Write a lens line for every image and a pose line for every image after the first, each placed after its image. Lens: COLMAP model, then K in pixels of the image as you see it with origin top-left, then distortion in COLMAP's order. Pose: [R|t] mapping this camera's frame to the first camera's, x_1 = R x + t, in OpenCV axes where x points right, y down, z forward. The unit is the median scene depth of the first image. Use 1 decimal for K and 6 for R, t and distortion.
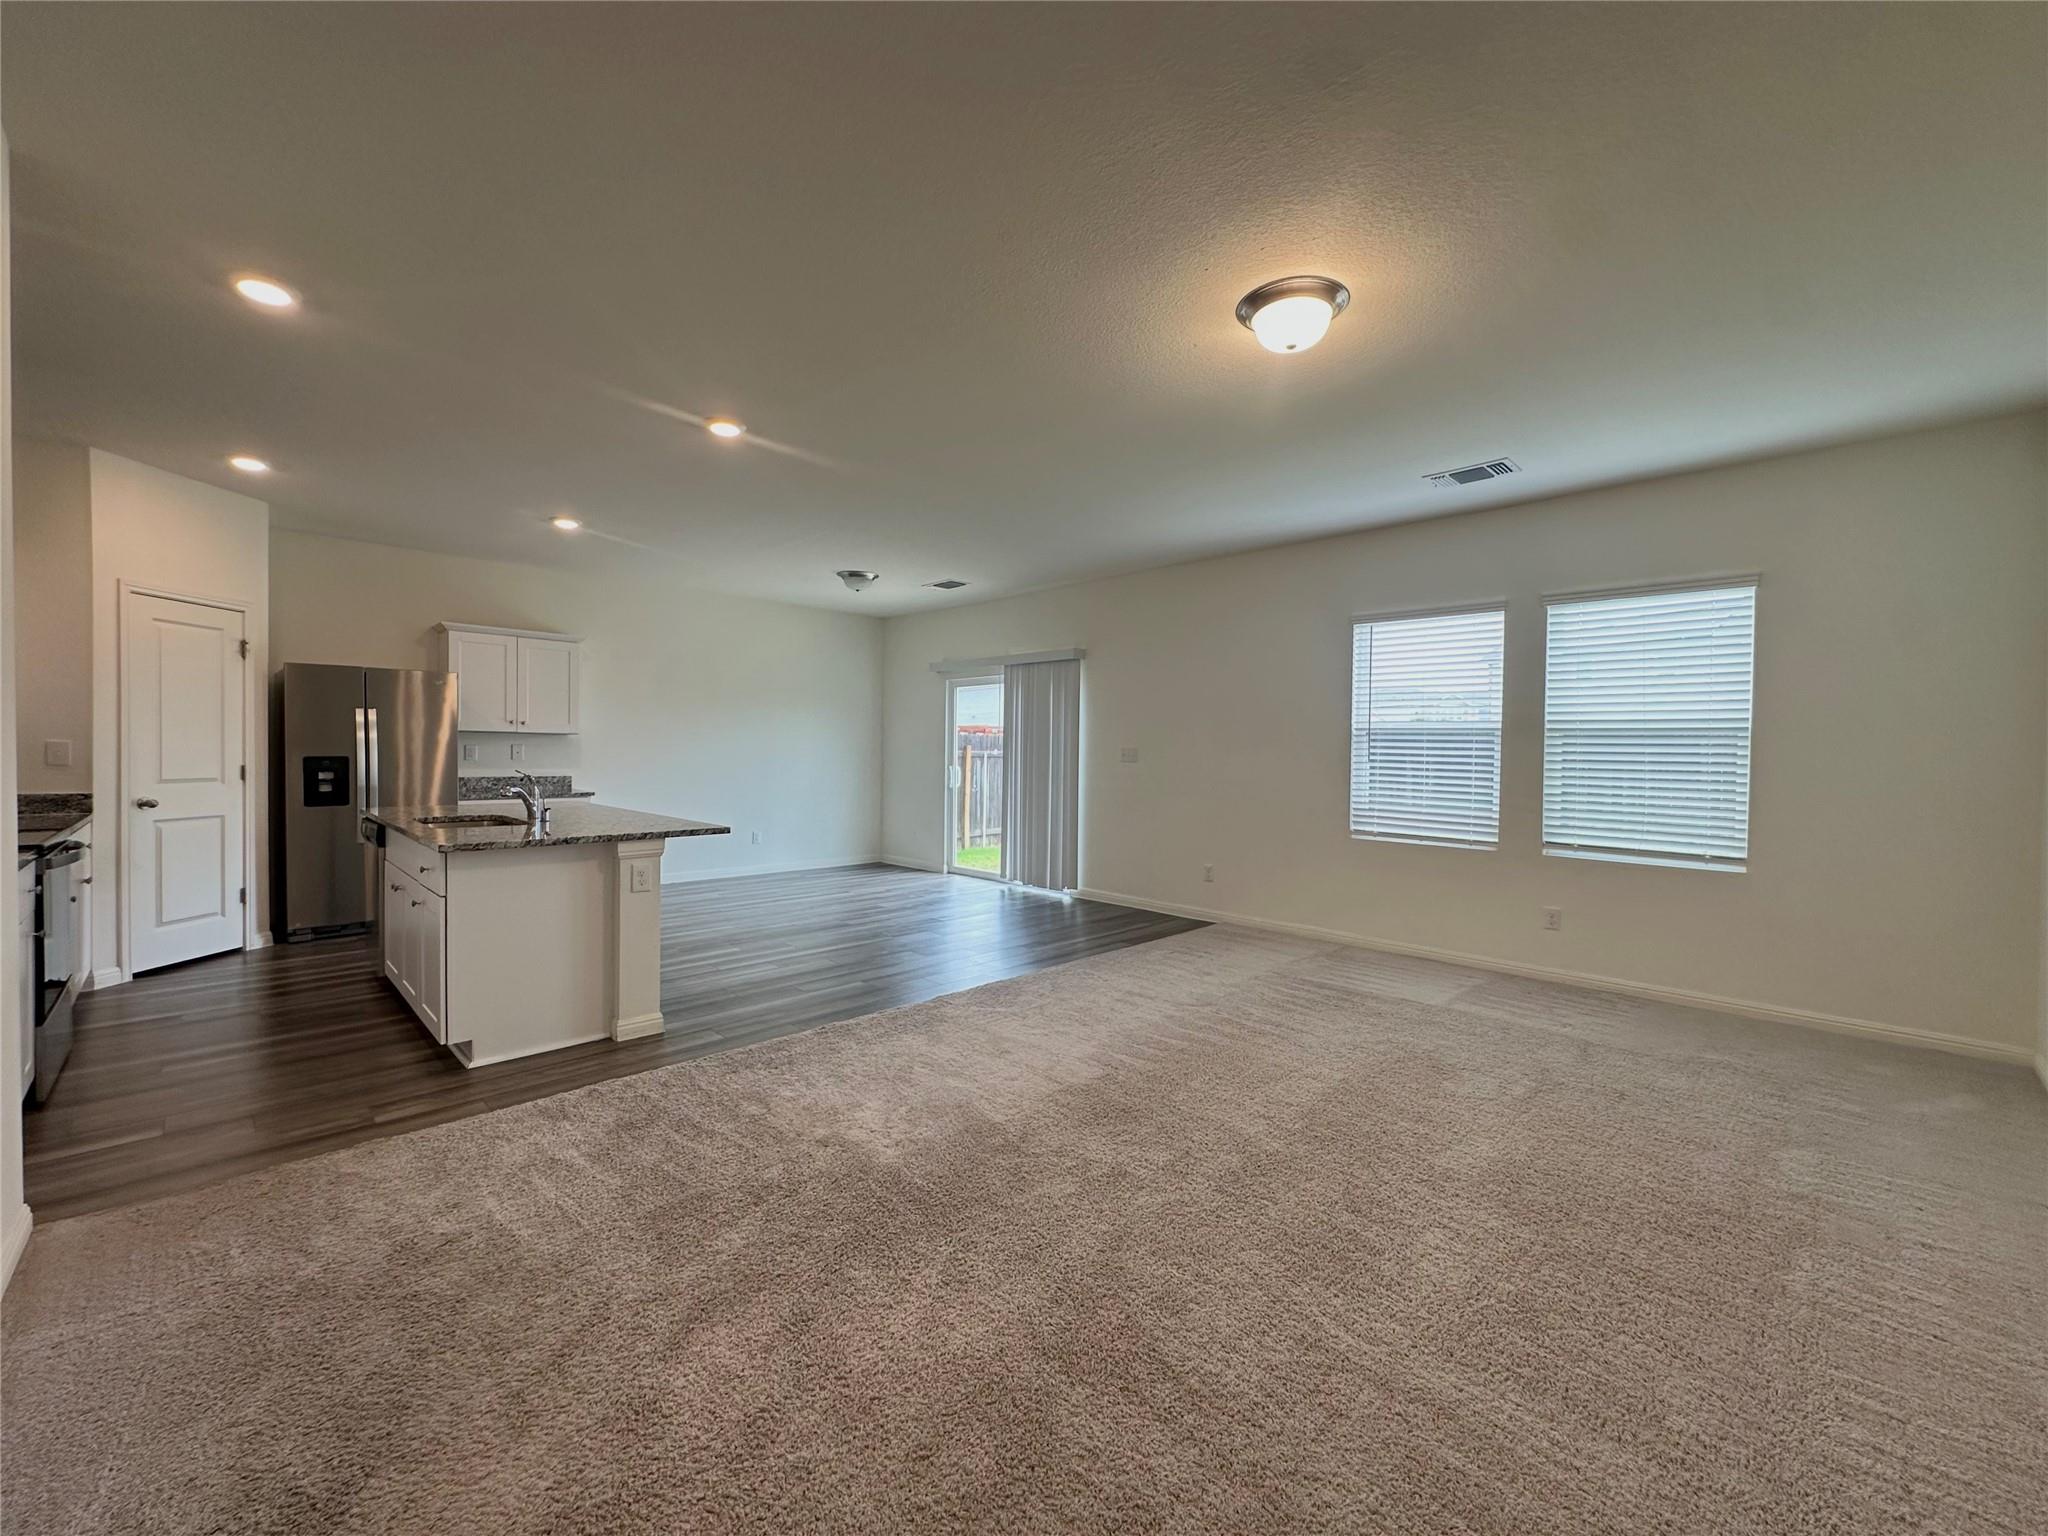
lens RADIAL K [[817.0, 0, 1025.1], [0, 817.0, 771.5], [0, 0, 1]] dist [-0.004176, 0.001048]
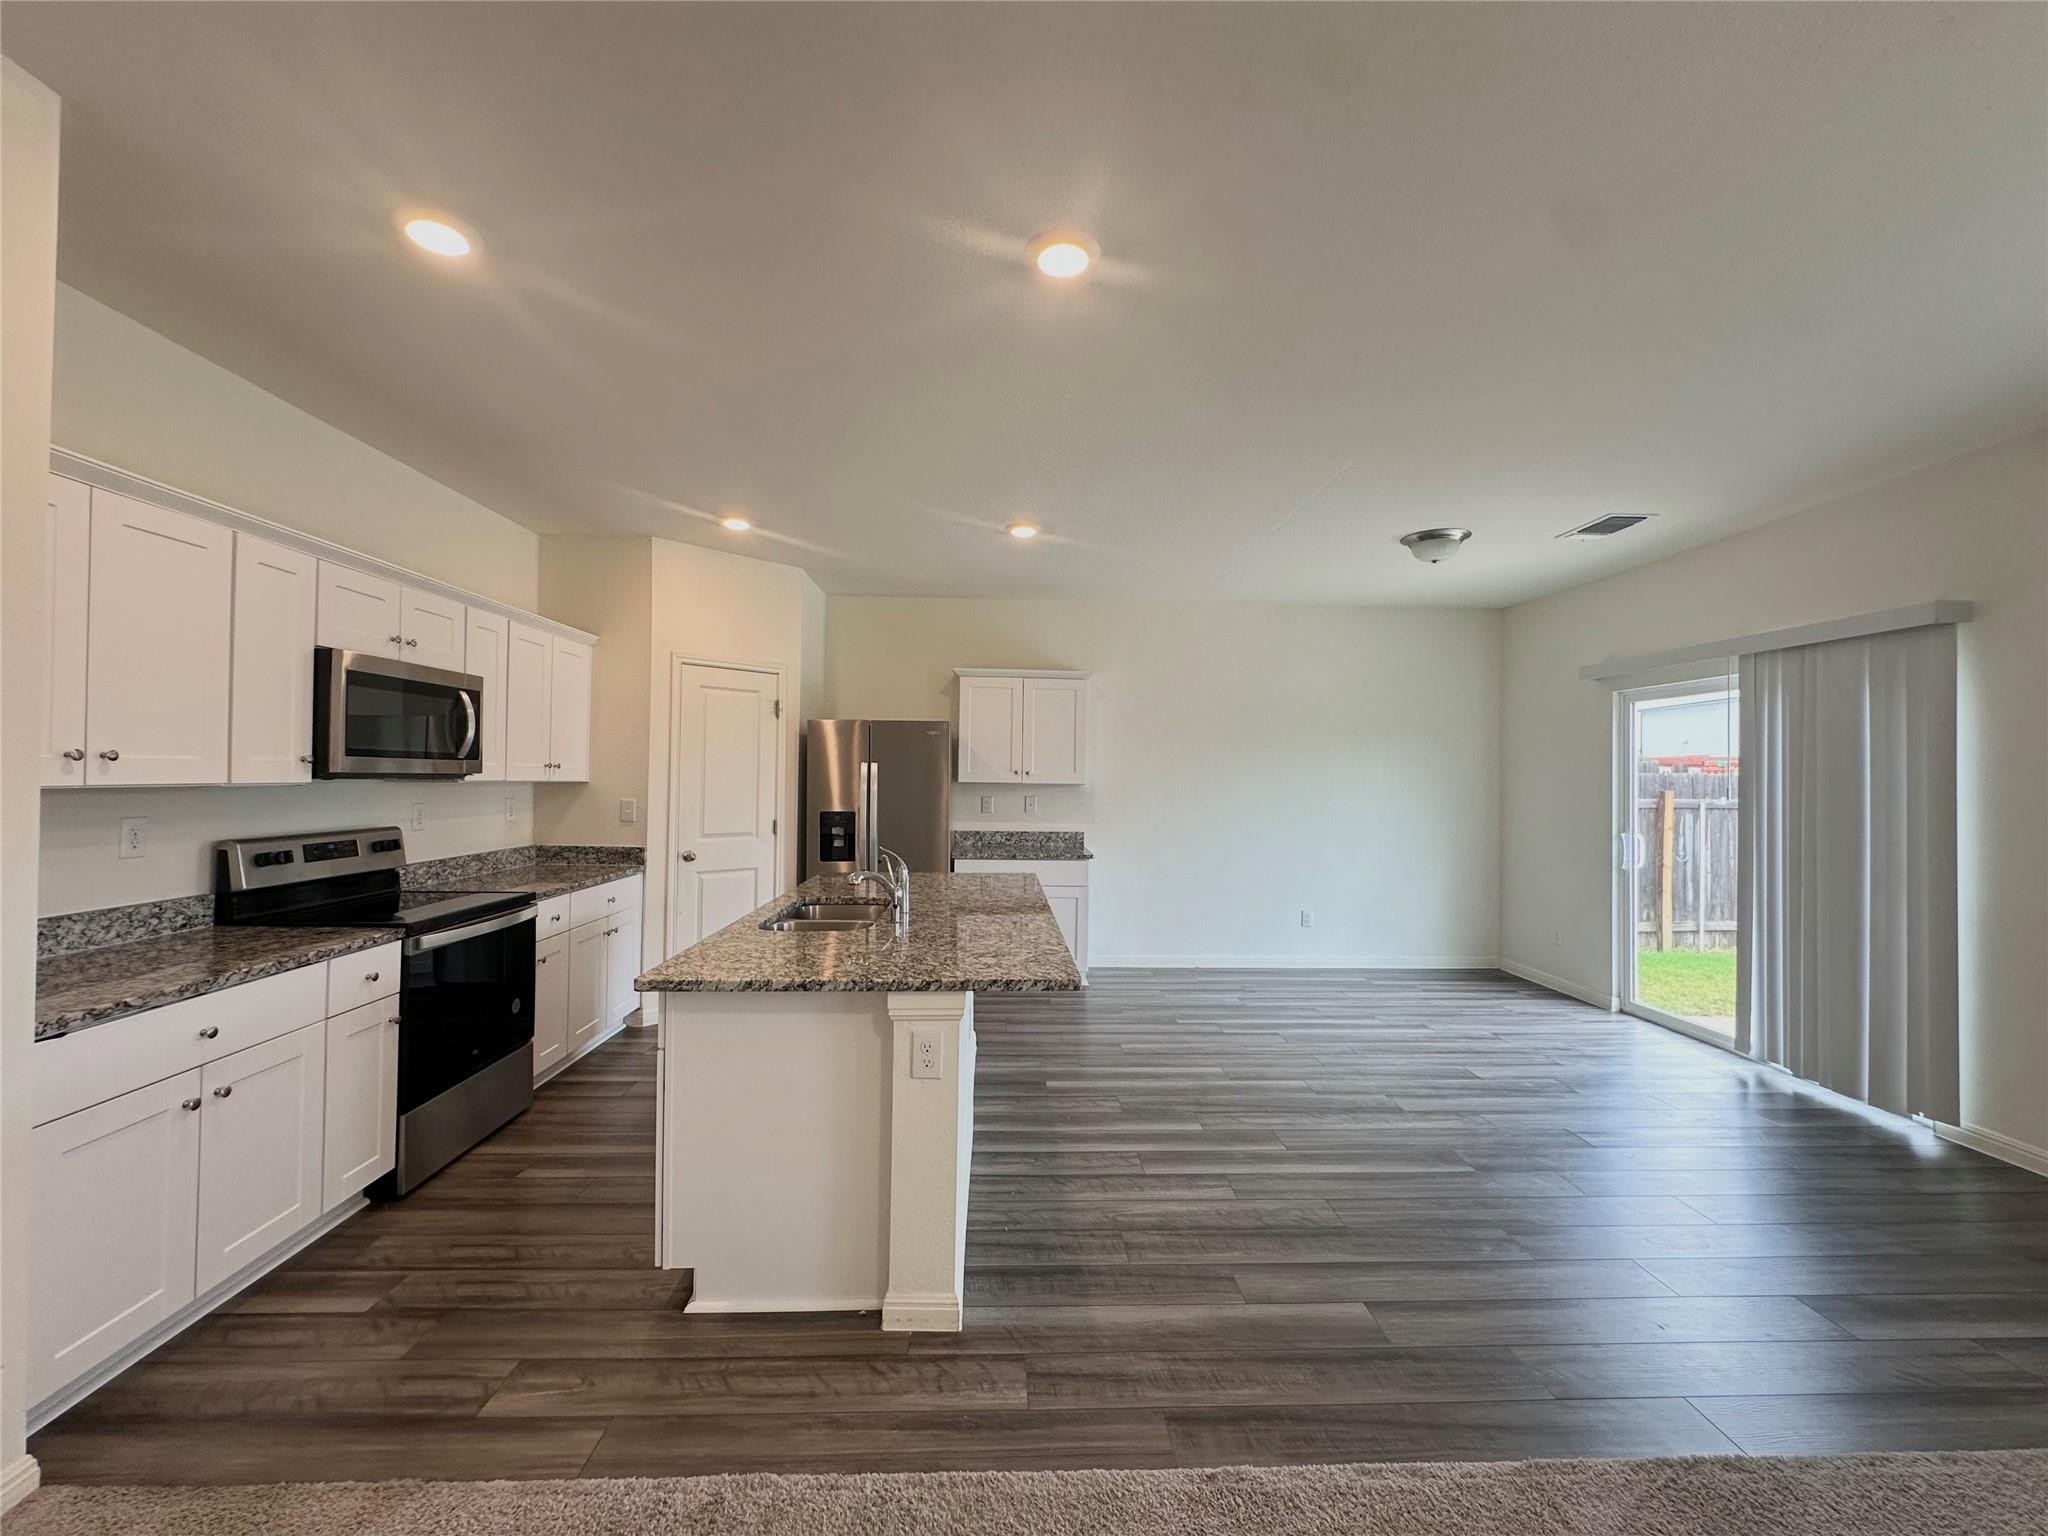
lens RADIAL K [[817.0, 0, 1025.7], [0, 817.0, 767.5], [0, 0, 1]] dist [-0.004176, 0.001048]
pose [[0.734701, -0.011762, -0.678289, -0.008599], [-0.019610, 0.999064, -0.038566, -0.028849], [0.678108, 0.041635, 0.733782, 0.317142]]
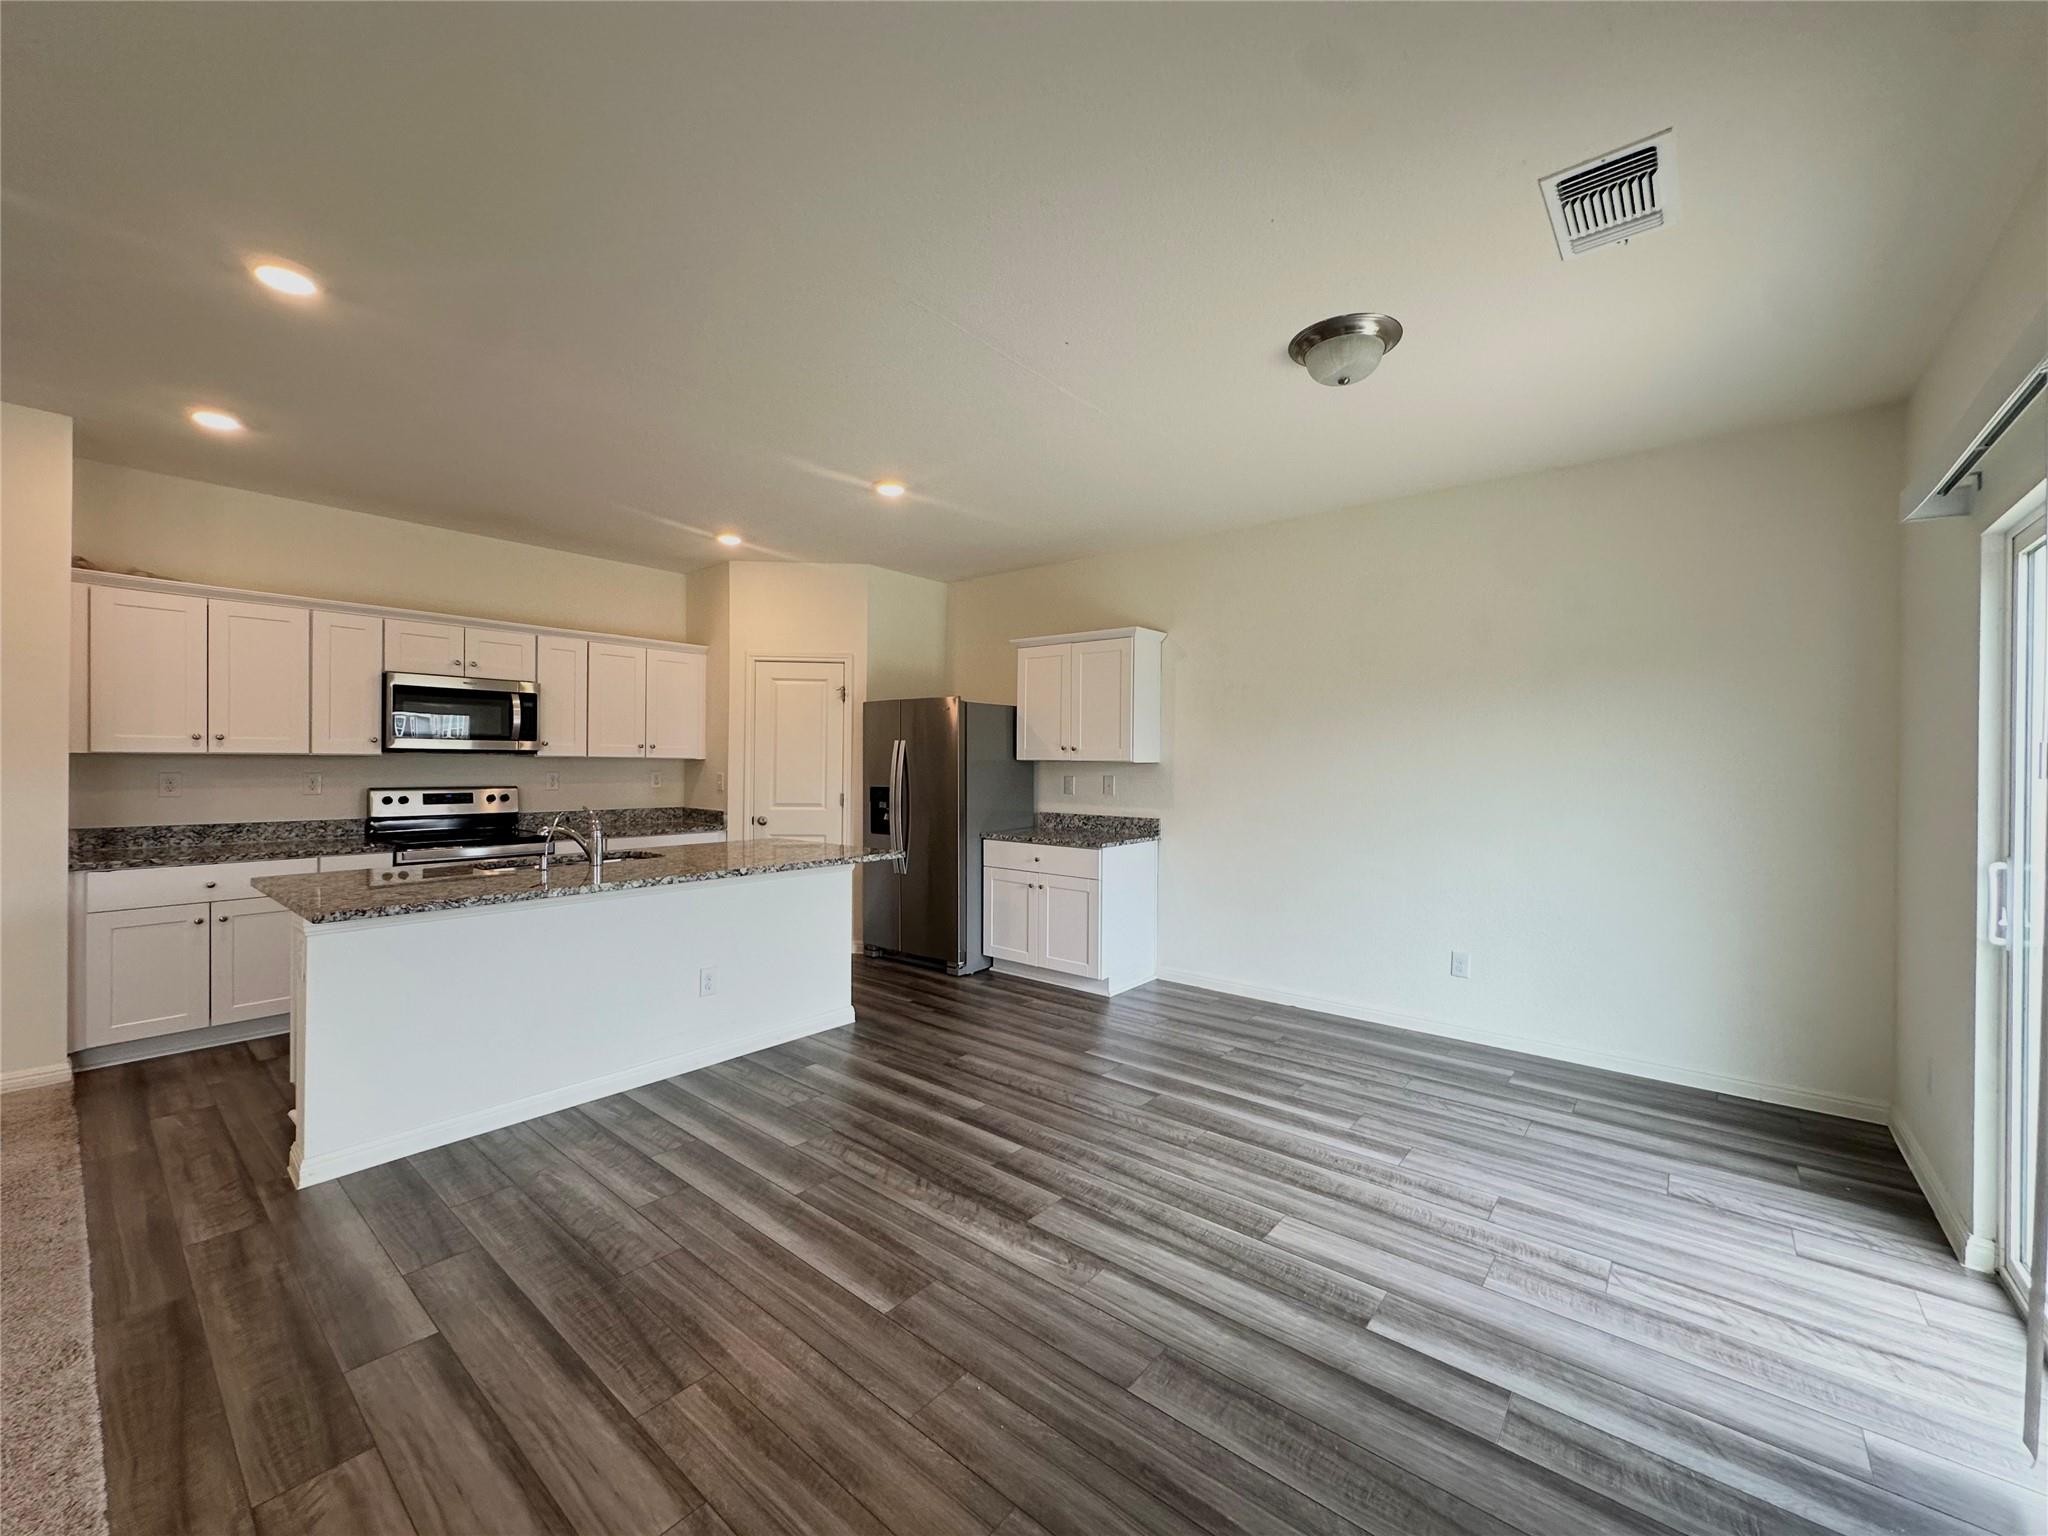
lens RADIAL K [[817.0, 0, 1029.1], [0, 817.0, 770.7], [0, 0, 1]] dist [-0.004176, 0.001048]
pose [[0.091122, -0.004370, -0.995830, 0.164926], [-0.032199, 0.999455, -0.007332, -0.028753], [0.995319, 0.032732, 0.090931, 0.823749]]
